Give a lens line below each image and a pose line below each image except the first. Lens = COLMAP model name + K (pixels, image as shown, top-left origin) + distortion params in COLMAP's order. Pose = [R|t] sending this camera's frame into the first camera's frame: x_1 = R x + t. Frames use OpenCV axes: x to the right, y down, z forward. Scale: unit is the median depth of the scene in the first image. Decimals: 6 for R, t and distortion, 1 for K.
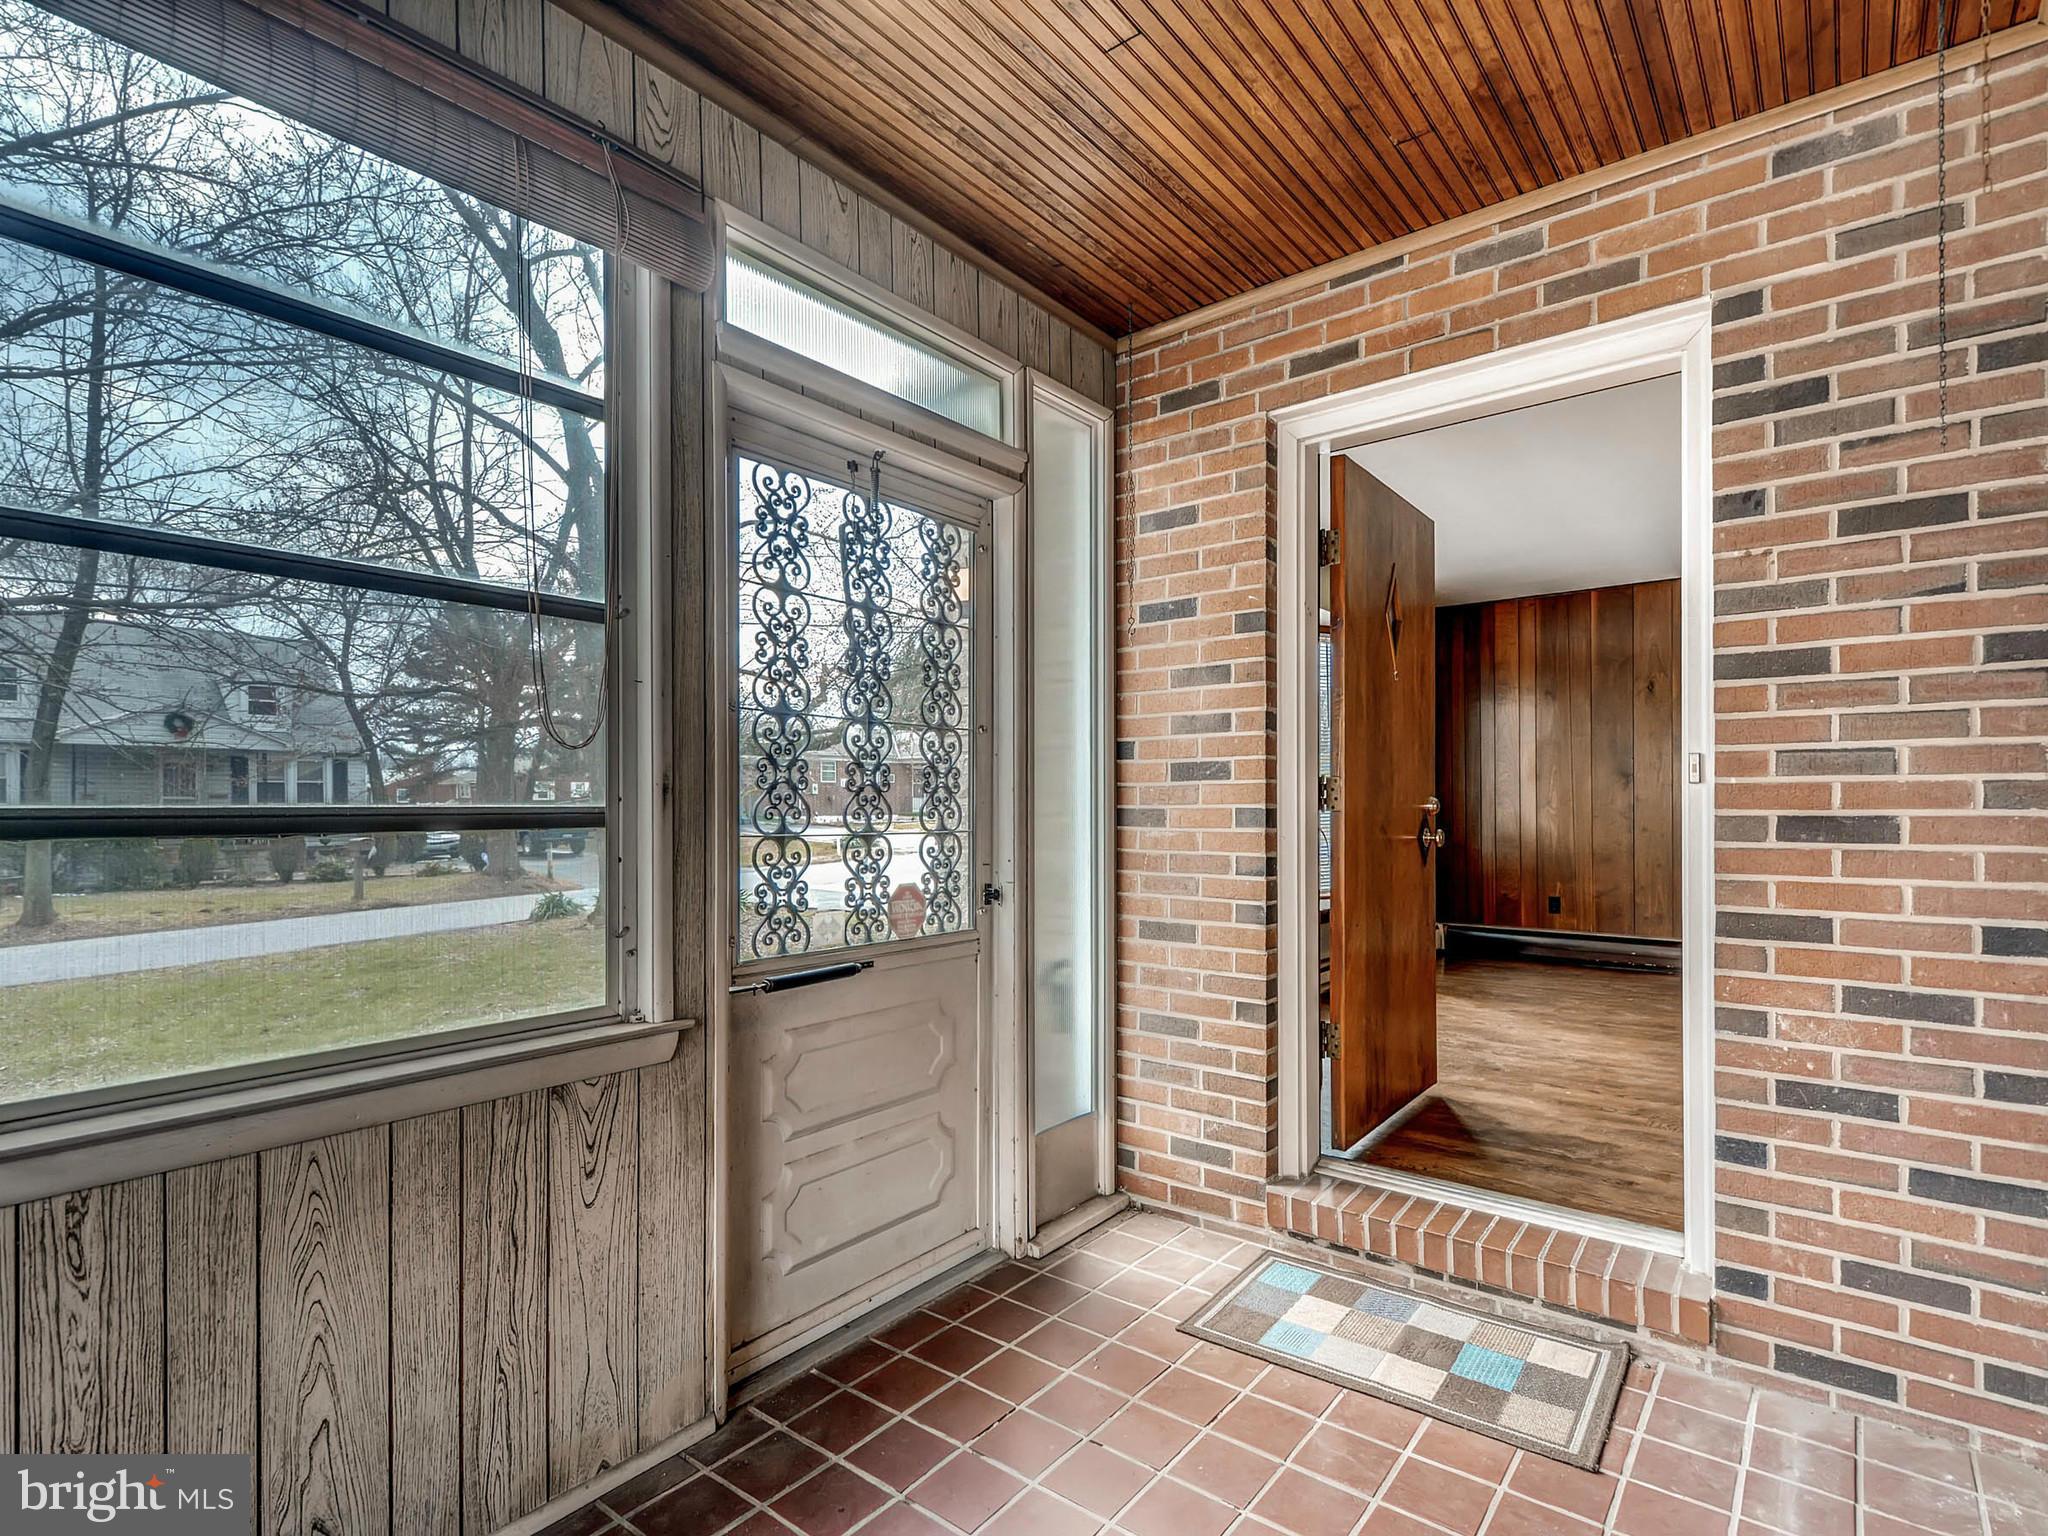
lens RADIAL K [[1023.9, 0, 1039.7], [0, 1023.9, 792.5], [0, 0, 1]] dist [0.019419, -0.012466]
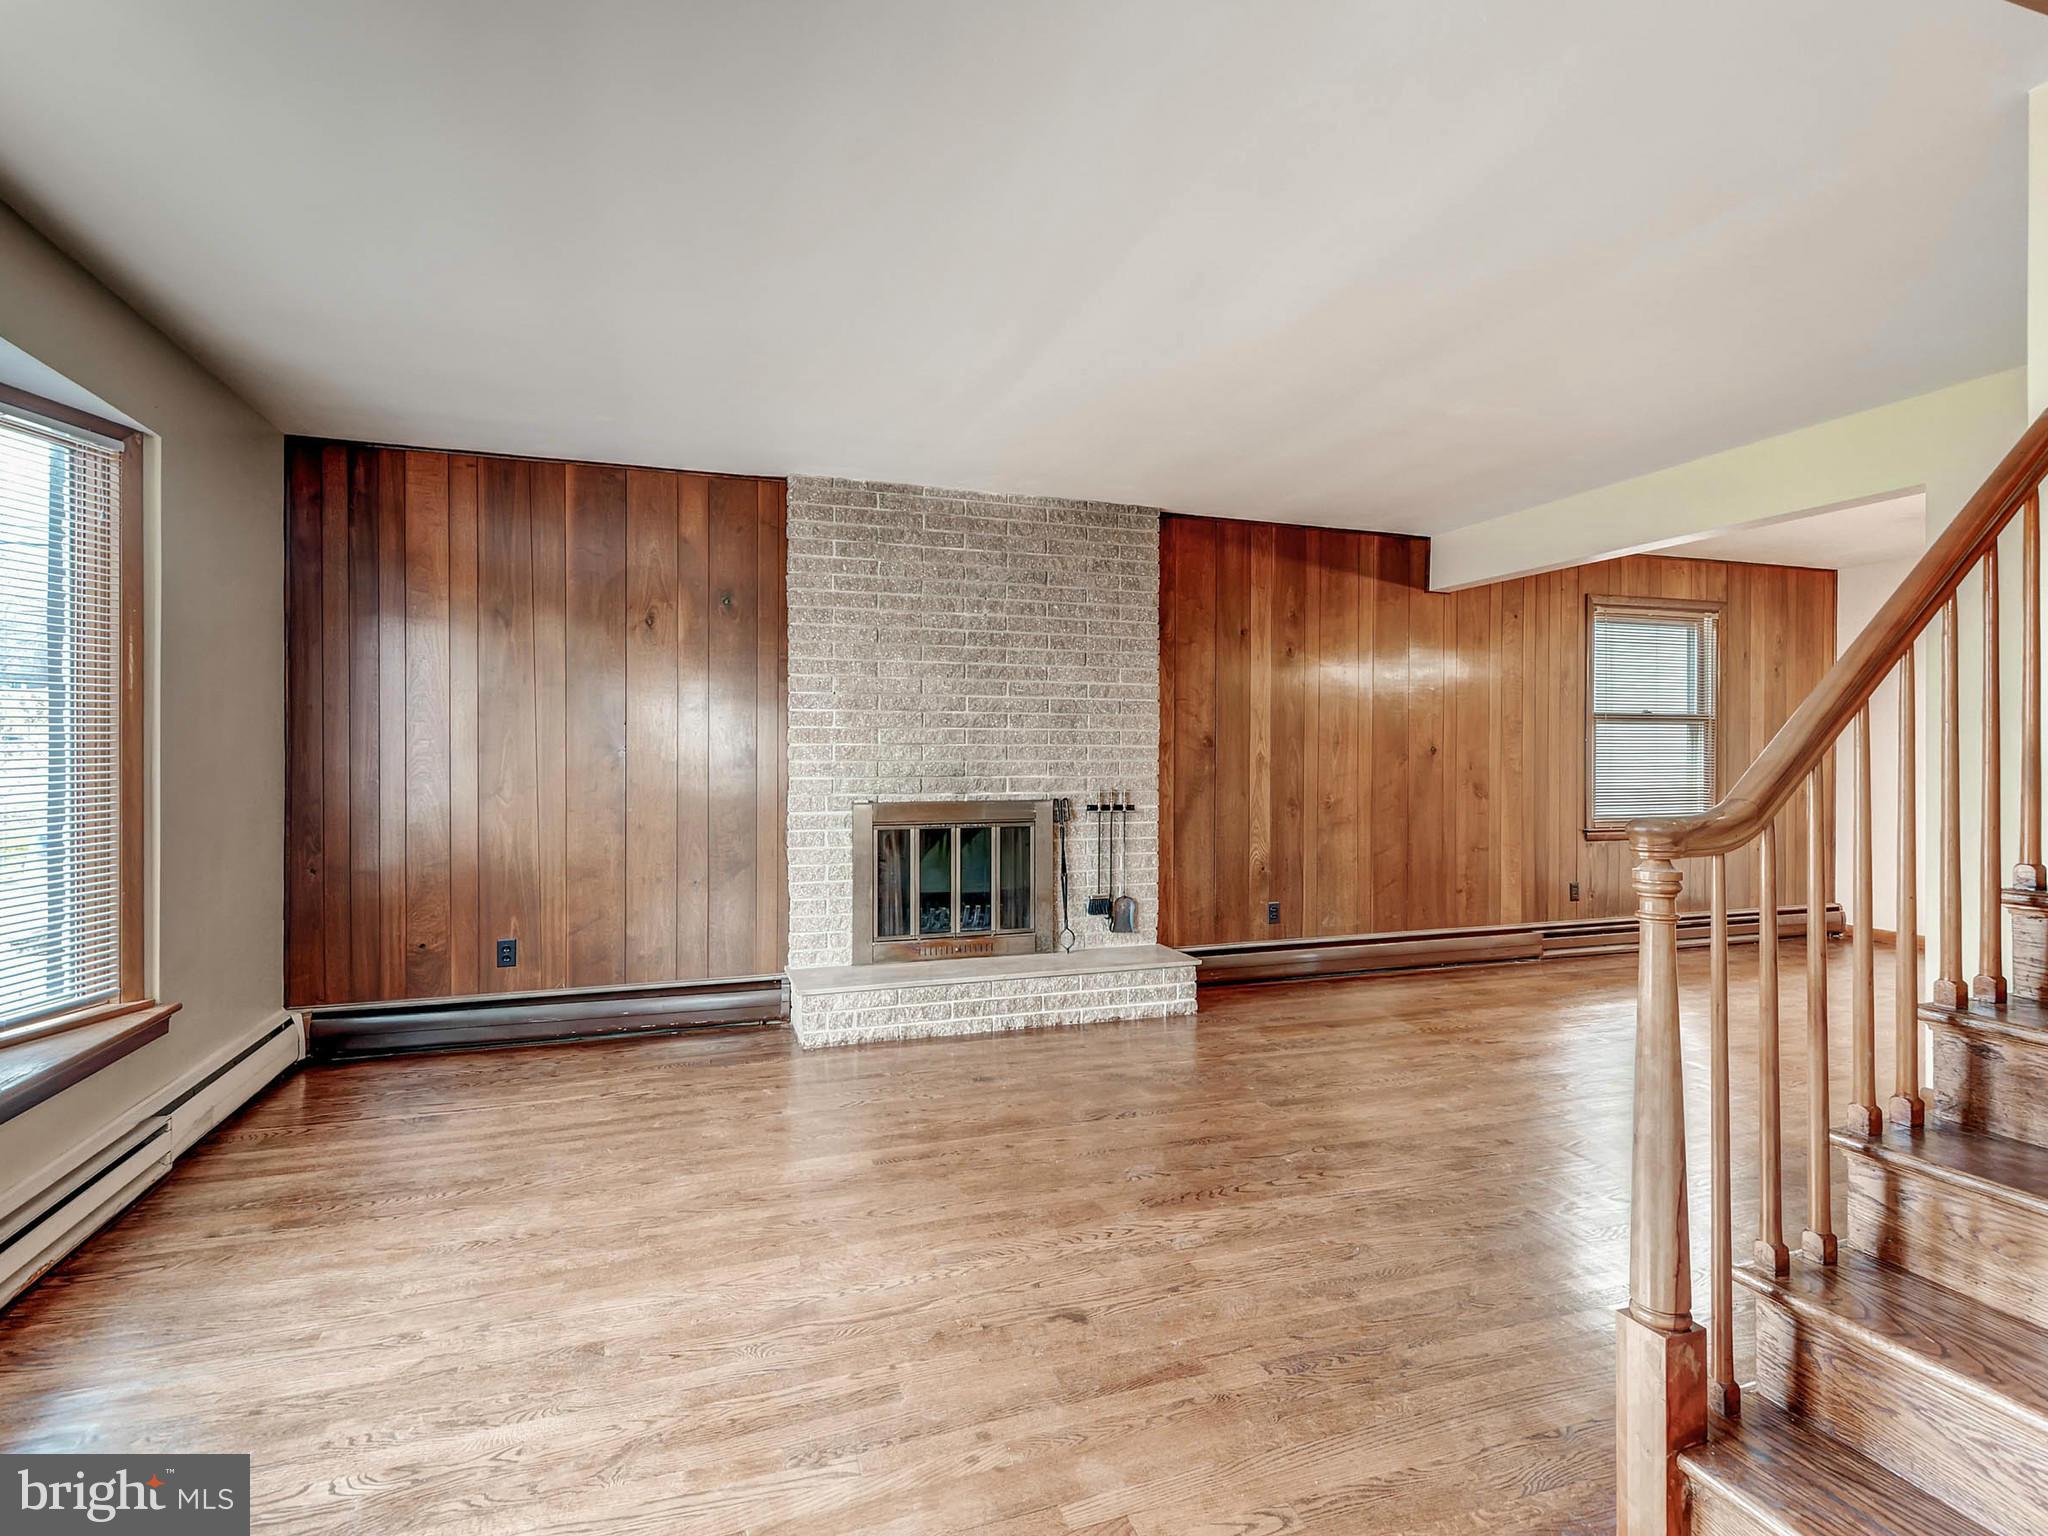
lens RADIAL K [[1031.2, 0, 1032.6], [0, 1031.2, 759.4], [0, 0, 1]] dist [0.015817, -0.000451]
pose [[0.546965, 0.005002, 0.837141, 0.146911], [-0.006635, 0.999977, -0.001640, -0.009476], [-0.837129, -0.004657, 0.546985, 0.384867]]
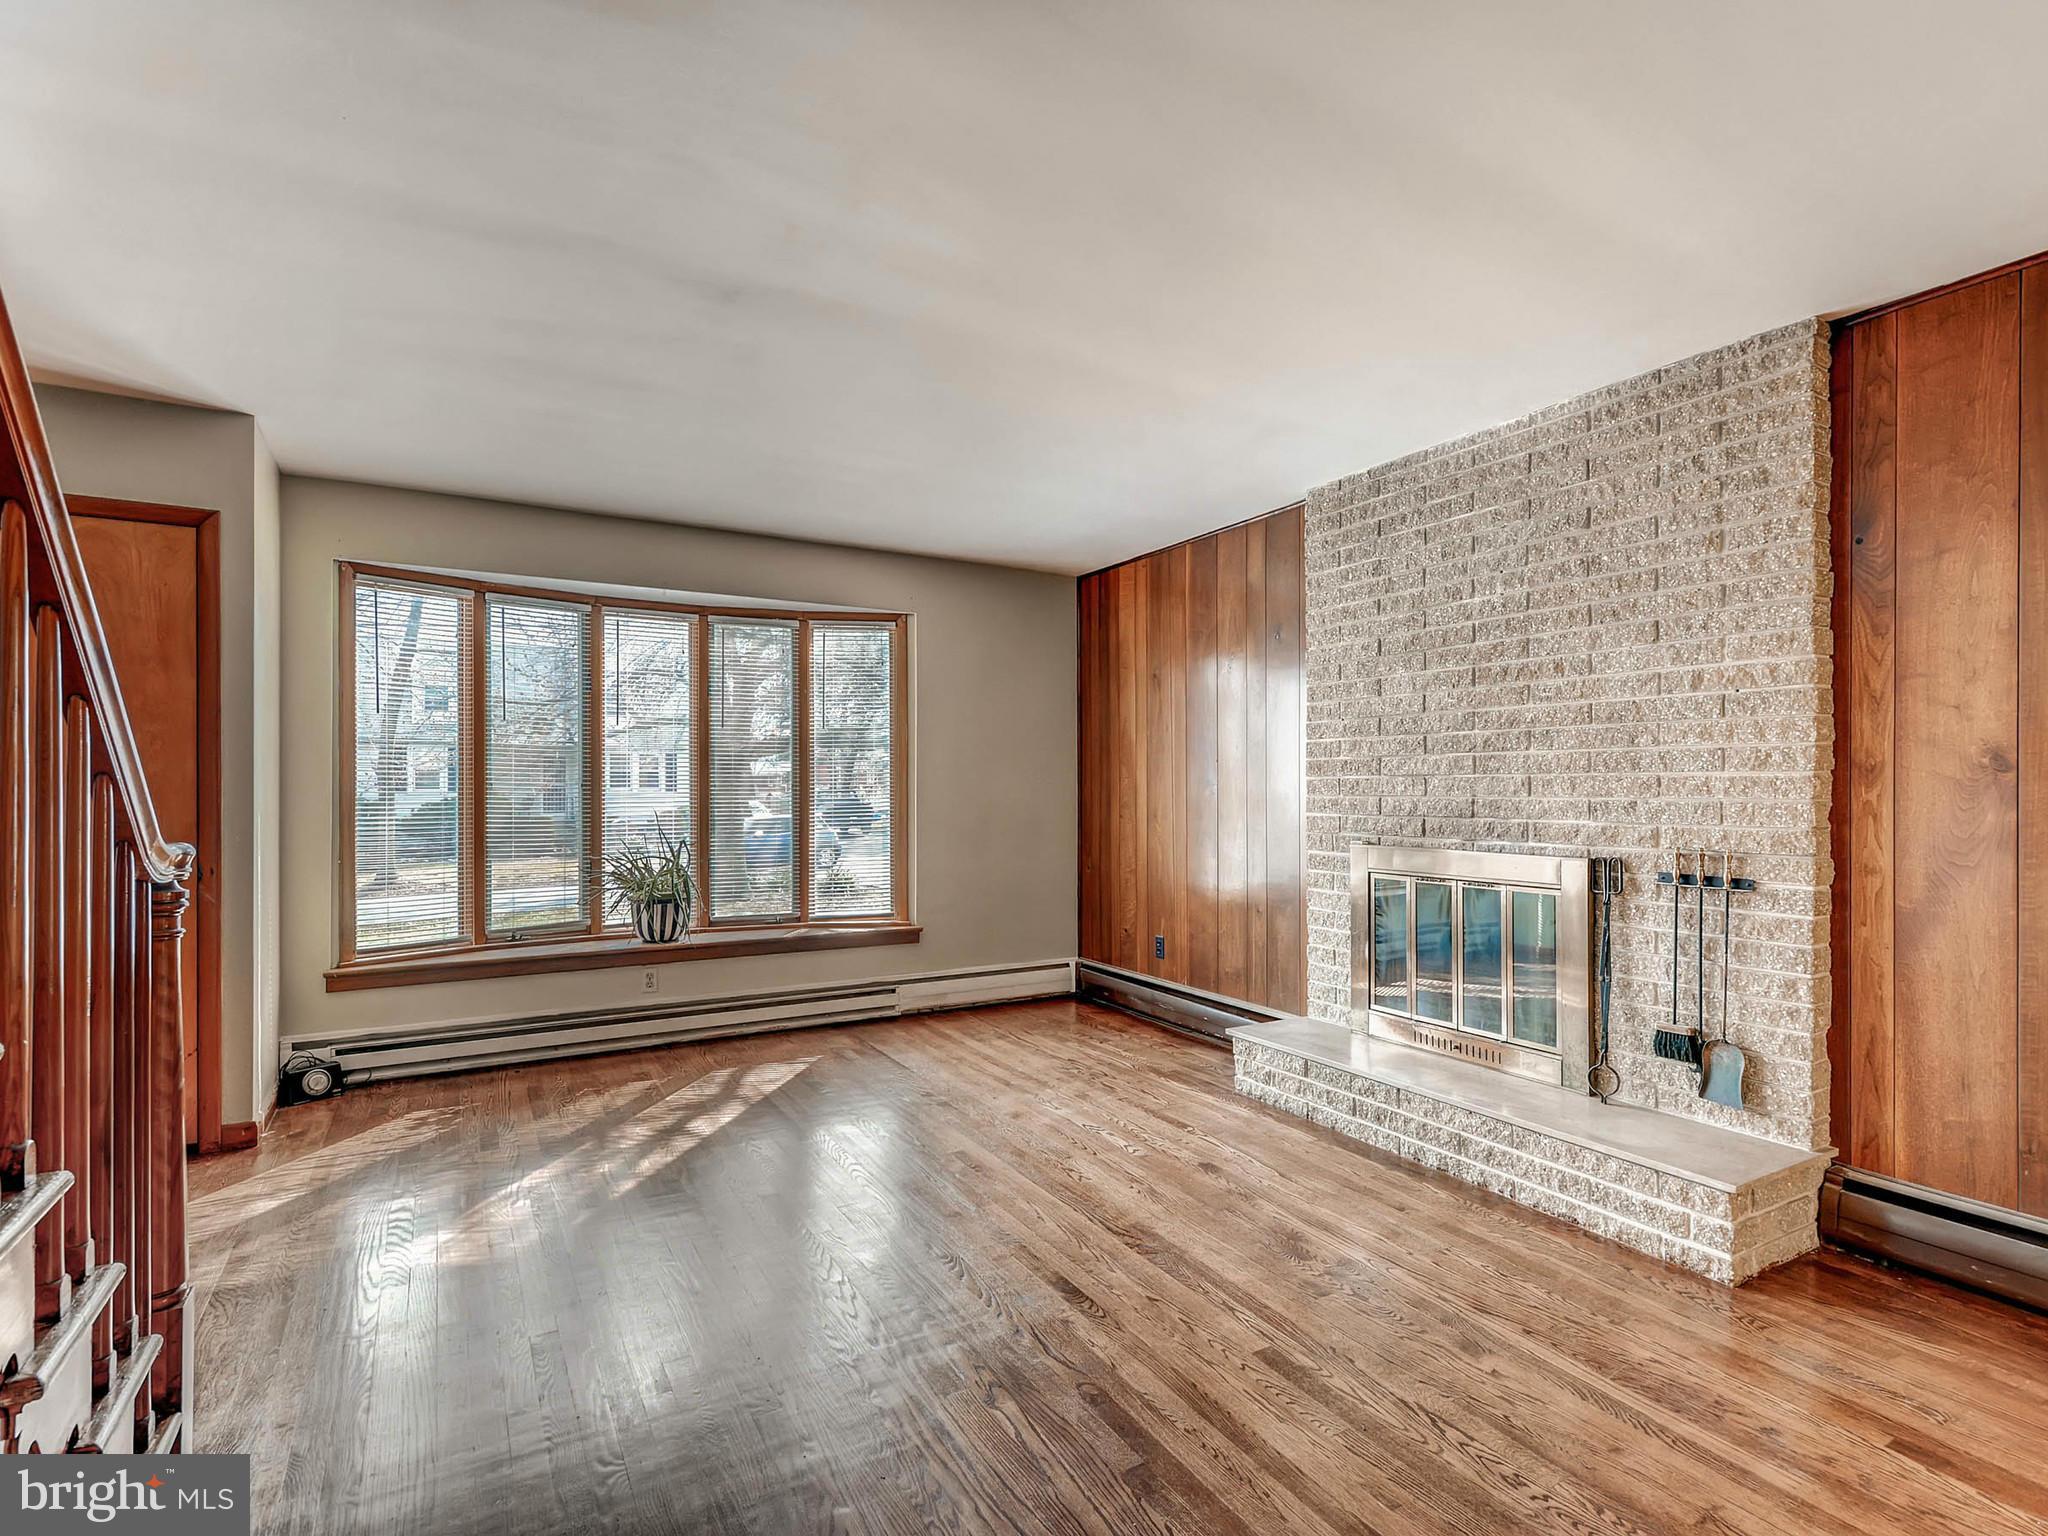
lens RADIAL K [[1003.8, 0, 1025.2], [0, 1003.8, 788.5], [0, 0, 1]] dist [0.015973, -0.013136]
pose [[0.922904, 0.009509, -0.384912, 0.694373], [-0.008507, 0.999955, 0.004308, -0.014048], [0.384935, -0.000701, 0.922943, 0.251000]]
